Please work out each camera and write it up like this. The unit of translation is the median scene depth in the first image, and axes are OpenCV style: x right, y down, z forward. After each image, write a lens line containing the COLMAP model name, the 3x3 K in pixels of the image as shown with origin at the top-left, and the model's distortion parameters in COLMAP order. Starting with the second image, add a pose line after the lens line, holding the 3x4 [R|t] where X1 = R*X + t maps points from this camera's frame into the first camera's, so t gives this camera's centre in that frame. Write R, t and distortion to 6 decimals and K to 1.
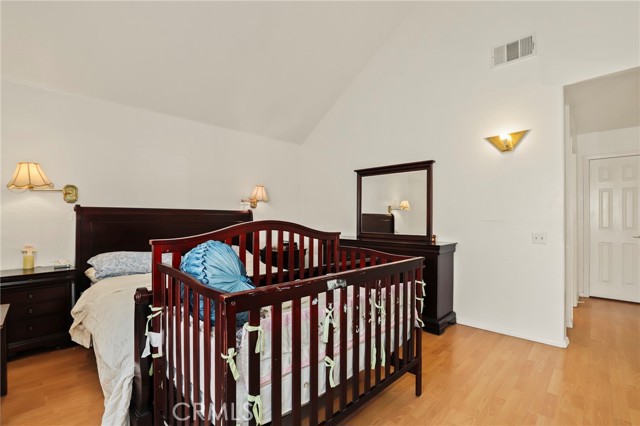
lens RADIAL K [[296.4, 0, 319.4], [0, 296.4, 215.2], [0, 0, 1]] dist [-0.027110, 0.004630]
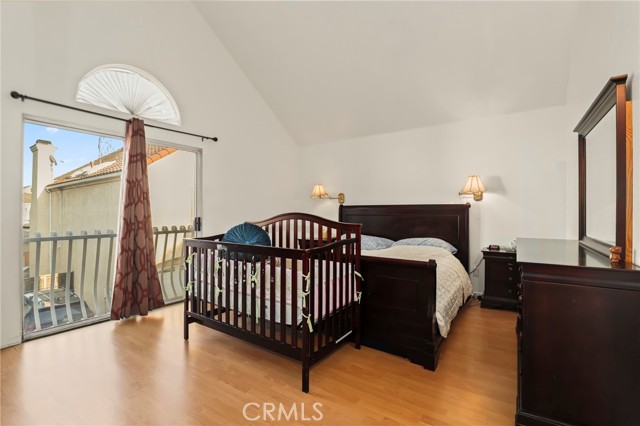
lens RADIAL K [[296.4, 0, 318.6], [0, 296.4, 212.6], [0, 0, 1]] dist [-0.027110, 0.004630]
pose [[0.159989, -0.005805, -0.987102, 0.859940], [0.009389, 0.999946, -0.004359, 0.017071], [0.987074, -0.008570, 0.160035, 0.586208]]
